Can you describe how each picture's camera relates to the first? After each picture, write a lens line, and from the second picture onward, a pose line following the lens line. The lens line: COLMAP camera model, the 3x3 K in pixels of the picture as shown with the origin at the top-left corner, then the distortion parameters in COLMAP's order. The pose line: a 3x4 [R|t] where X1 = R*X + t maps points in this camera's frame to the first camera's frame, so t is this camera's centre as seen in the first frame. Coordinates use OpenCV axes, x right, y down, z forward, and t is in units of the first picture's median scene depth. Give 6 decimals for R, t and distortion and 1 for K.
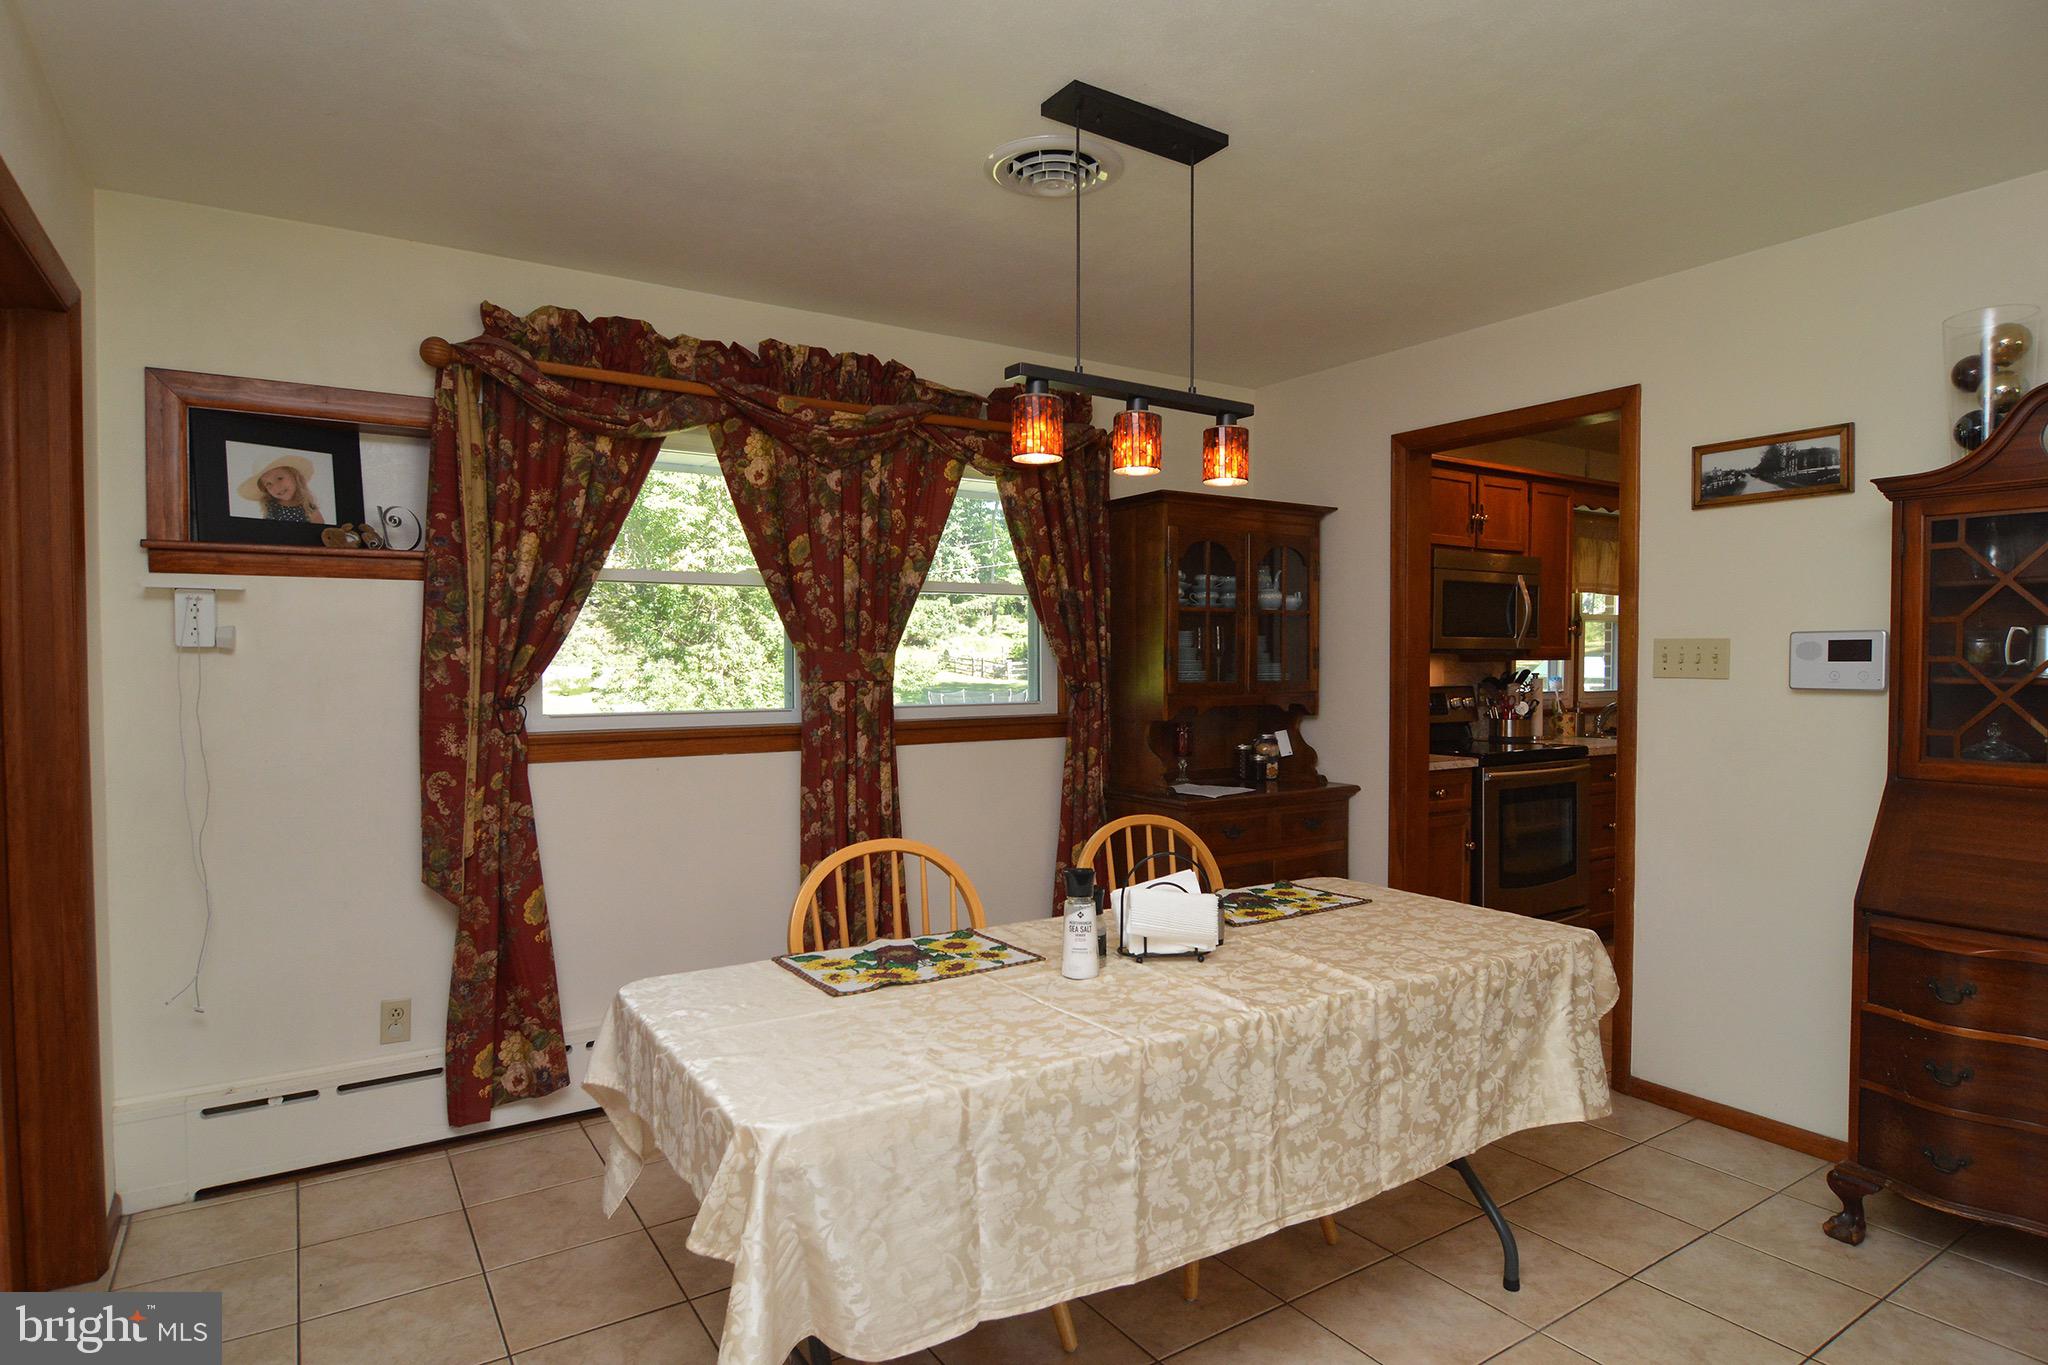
lens RADIAL K [[1117.9, 0, 1022.8], [0, 1117.9, 670.9], [0, 0, 1]] dist [-0.013628, 0.000218]
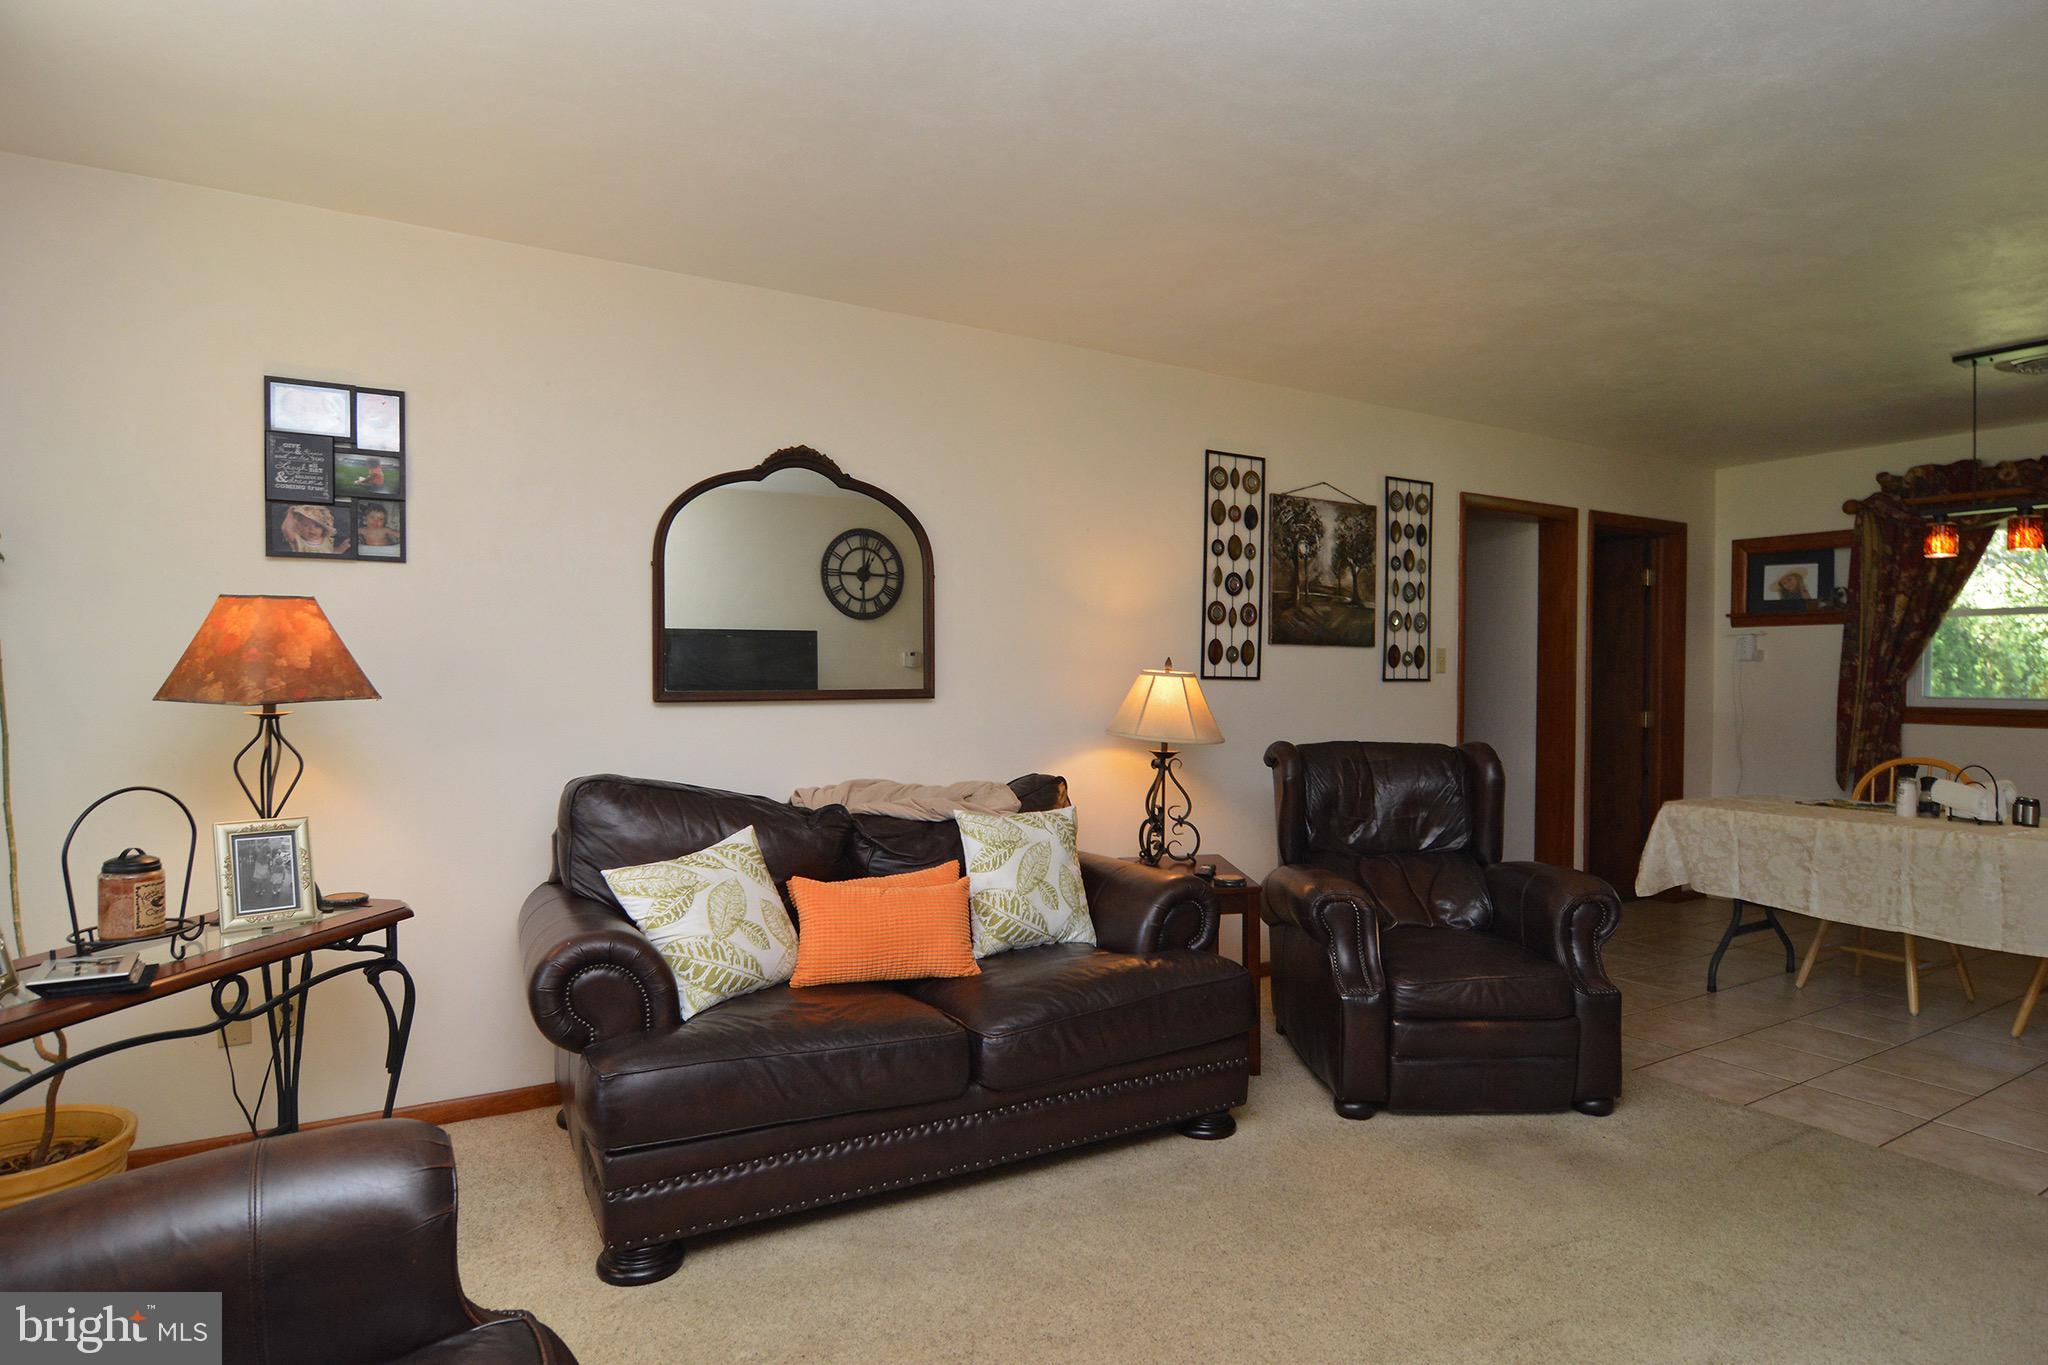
lens RADIAL K [[1117.9, 0, 1023.6], [0, 1117.9, 682.5], [0, 0, 1]] dist [-0.013628, 0.000218]
pose [[-0.040048, 0.011177, -0.999135, 1.464562], [-0.023129, 0.999659, 0.012110, 0.030423], [0.998930, 0.023594, -0.039776, -0.357248]]
